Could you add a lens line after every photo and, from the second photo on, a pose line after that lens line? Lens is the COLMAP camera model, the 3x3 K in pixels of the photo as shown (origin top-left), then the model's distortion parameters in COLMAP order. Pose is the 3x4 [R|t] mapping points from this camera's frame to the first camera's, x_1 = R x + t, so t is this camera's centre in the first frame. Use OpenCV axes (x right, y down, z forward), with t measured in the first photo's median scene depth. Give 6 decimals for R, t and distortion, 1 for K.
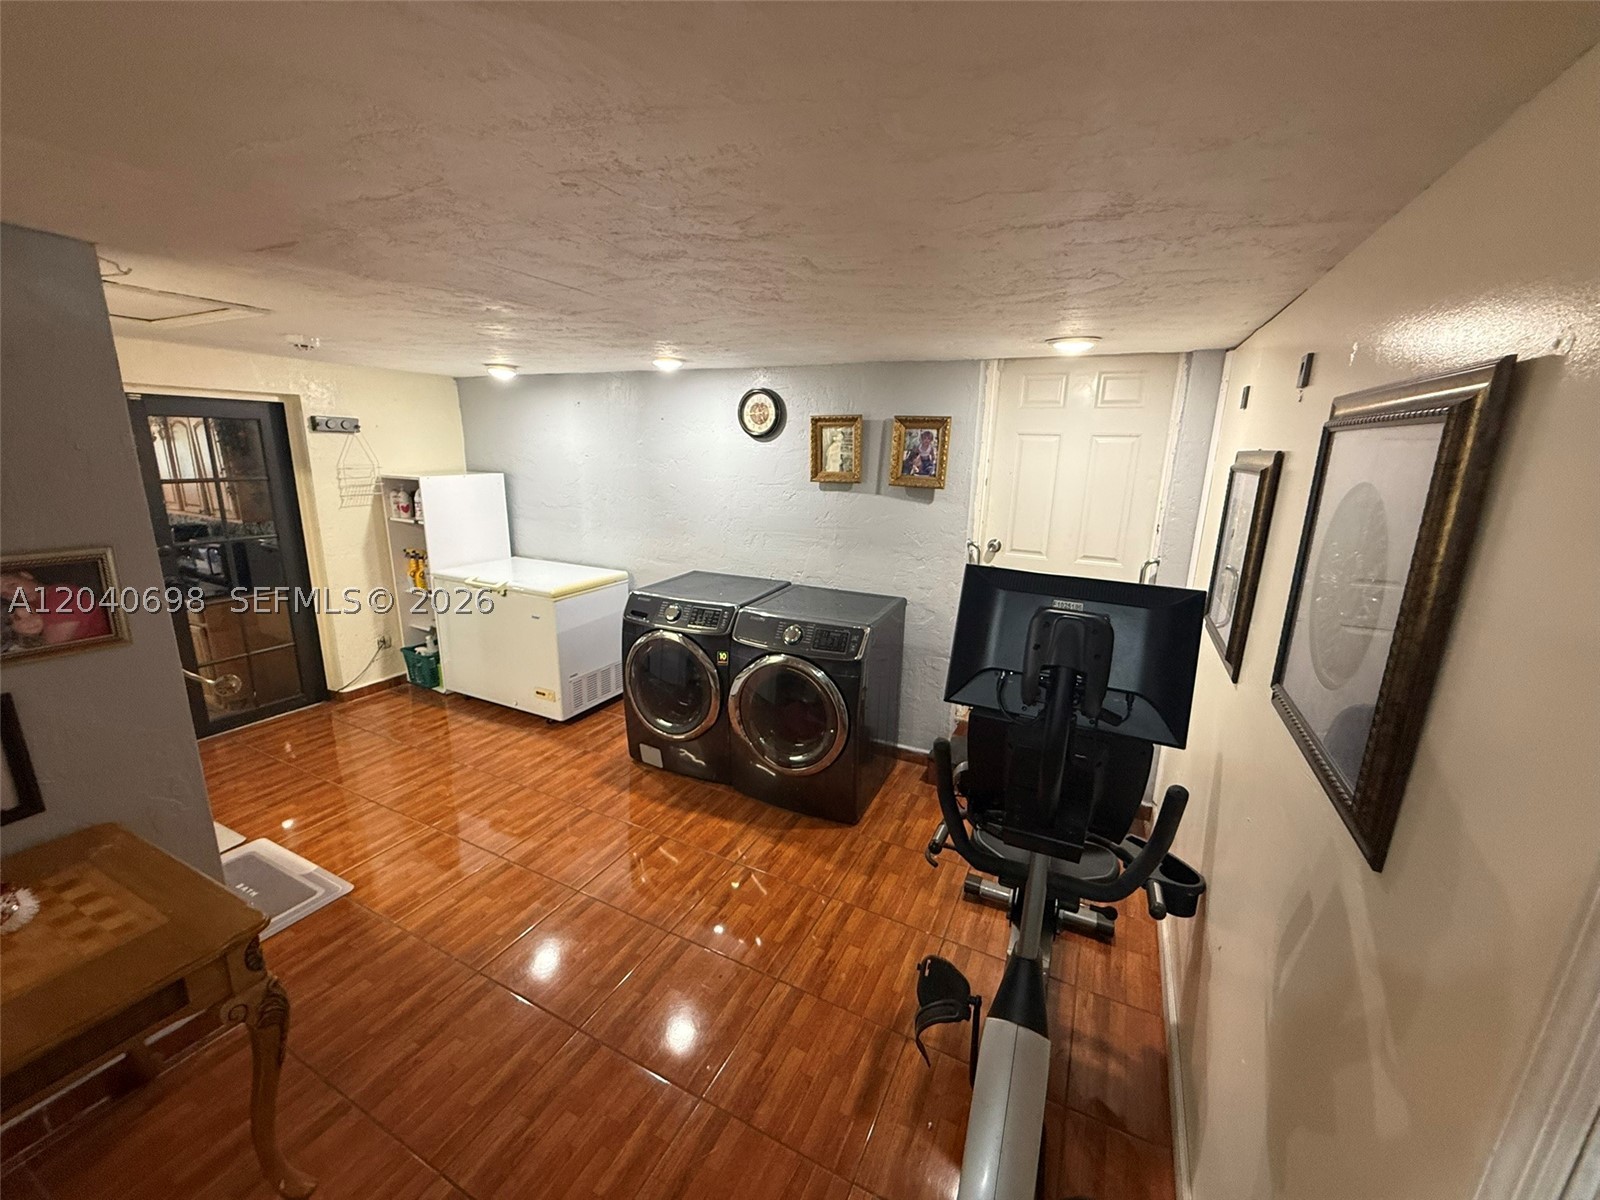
lens RADIAL K [[636.5, 0, 796.5], [0, 636.5, 597.1], [0, 0, 1]] dist [0.001621, -0.000091]
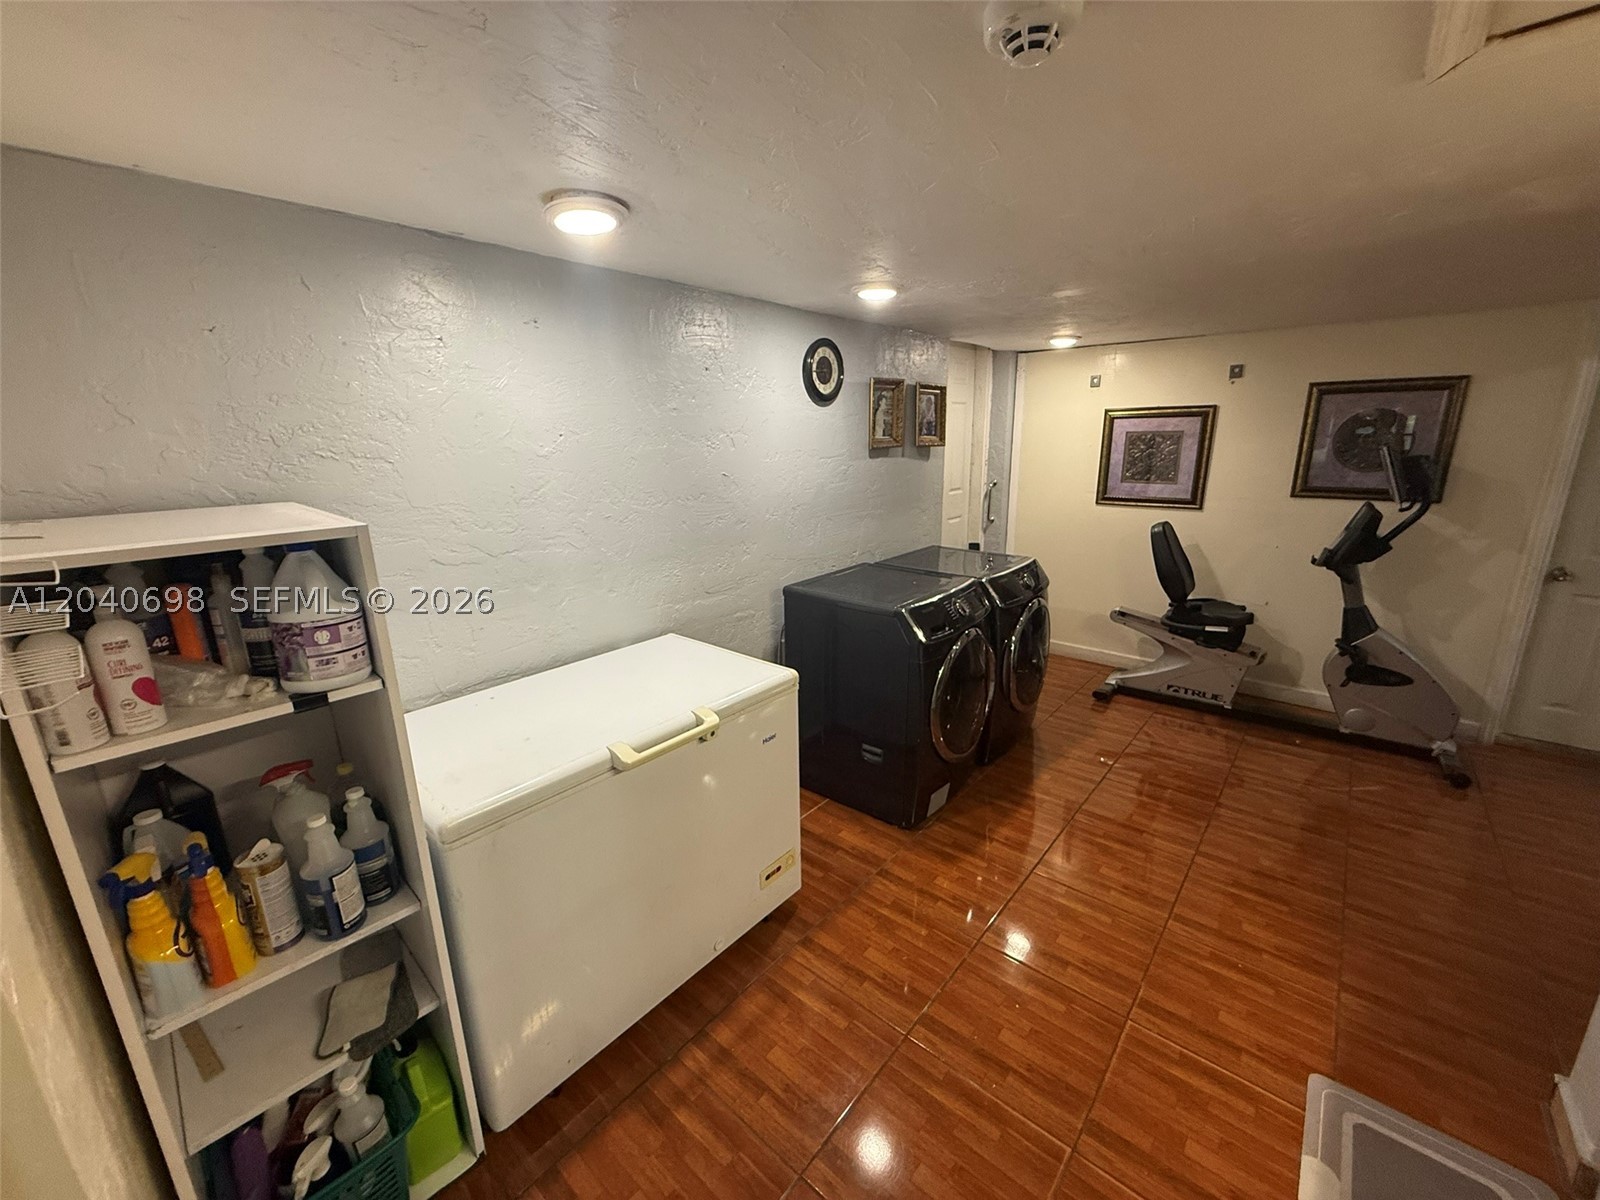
lens RADIAL K [[636.5, 0, 796.5], [0, 636.5, 597.1], [0, 0, 1]] dist [0.001621, -0.000091]
pose [[0.243748, -0.265240, 0.932864, -1.073950], [0.244019, 0.947704, 0.205699, -0.225470], [-0.938638, 0.177498, 0.295725, 1.000940]]
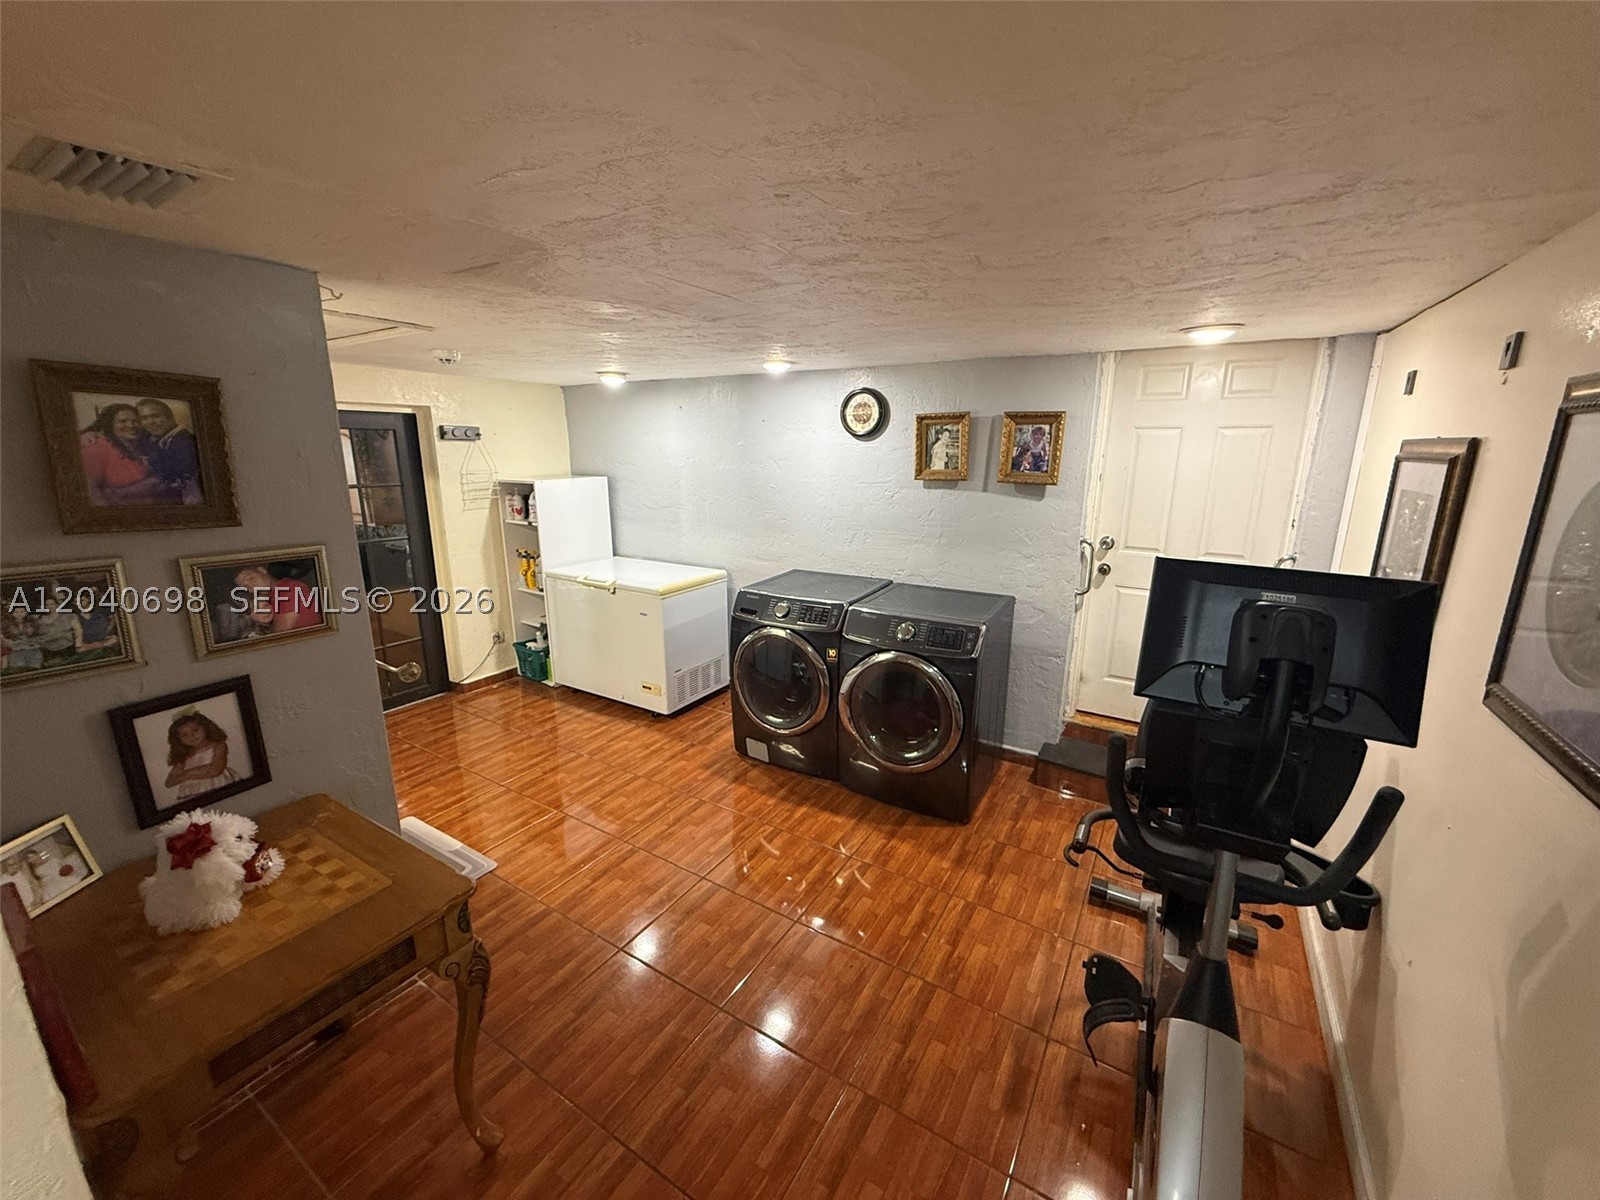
lens RADIAL K [[636.2, 0, 797.8], [0, 636.2, 596.1], [0, 0, 1]] dist [0.000877, -0.000265]
pose [[0.995798, 0.002792, -0.091535, -0.079847], [-0.003086, 0.999991, -0.003063, 0.005690], [0.091525, 0.003333, 0.995797, -0.014155]]
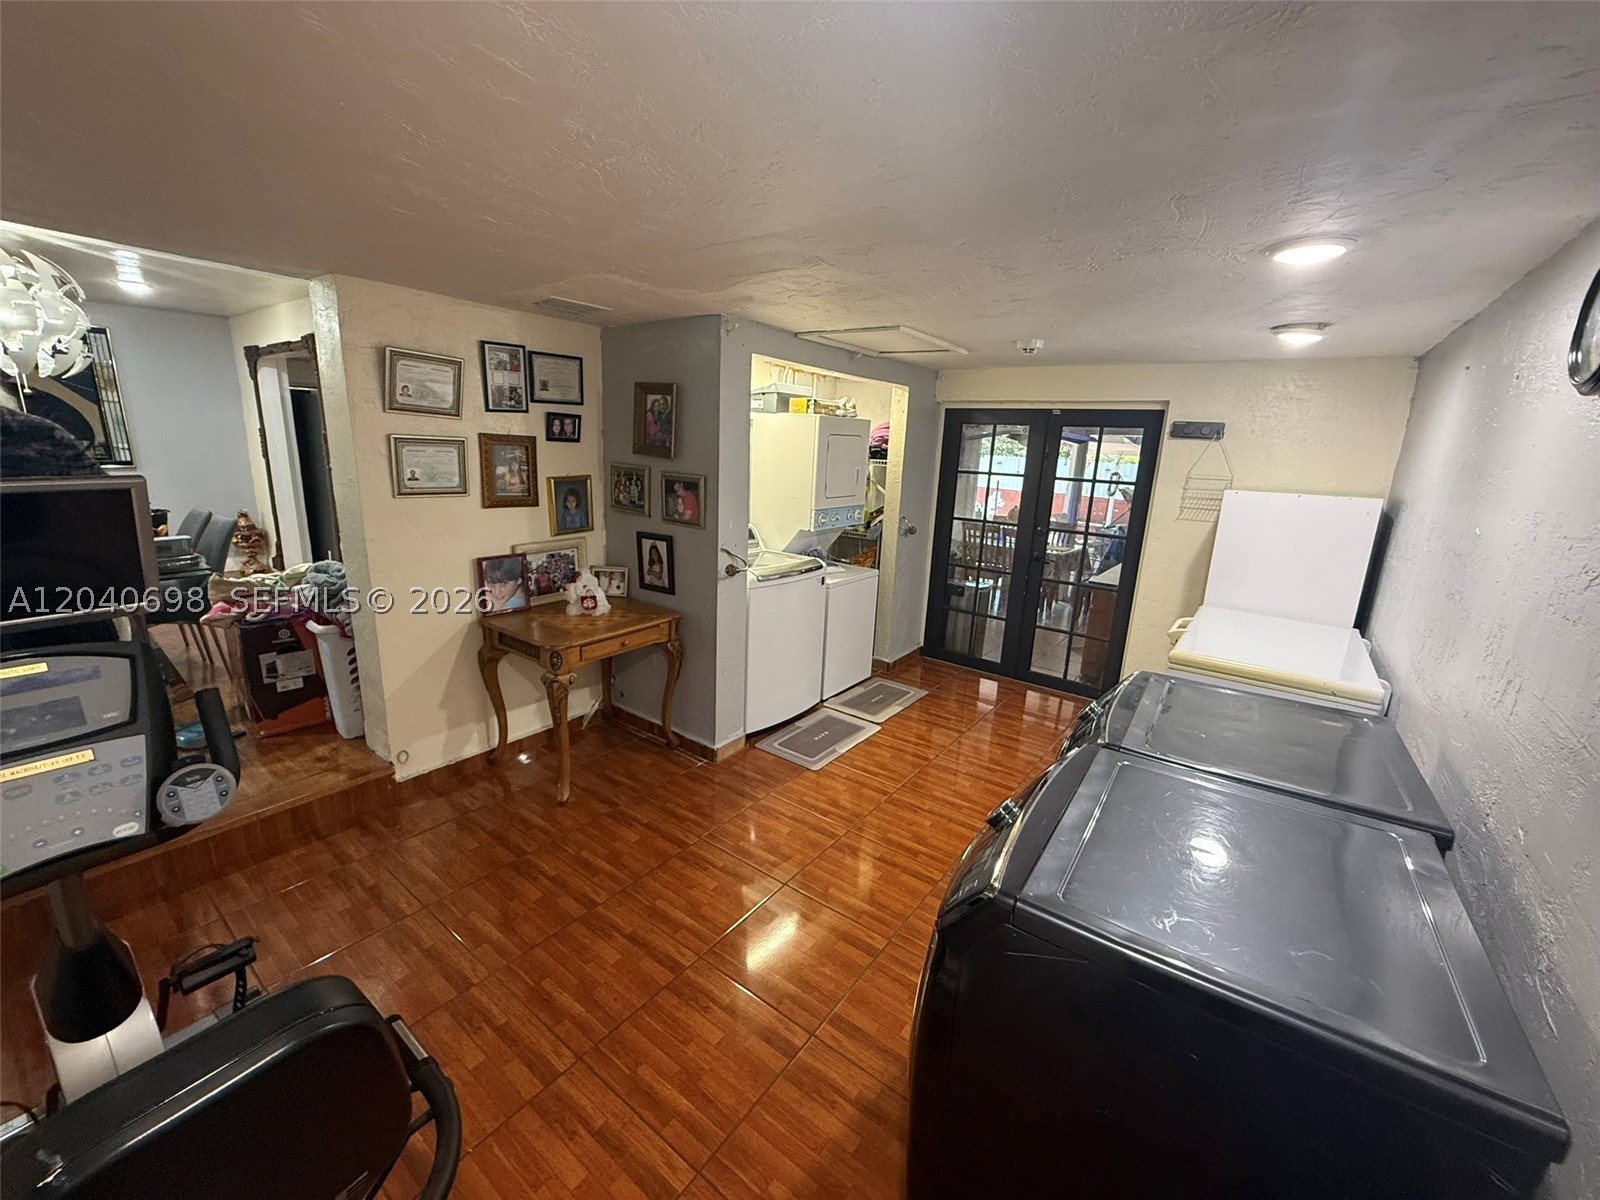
lens RADIAL K [[634.9, 0, 800.0], [0, 634.9, 600.0], [0, 0, 1]] dist [0.000088, -0.000256]
pose [[-0.173933, 0.203804, -0.963437, 0.403406], [-0.272619, 0.930147, 0.245979, -0.145456], [0.946270, 0.305436, -0.106222, 0.821498]]
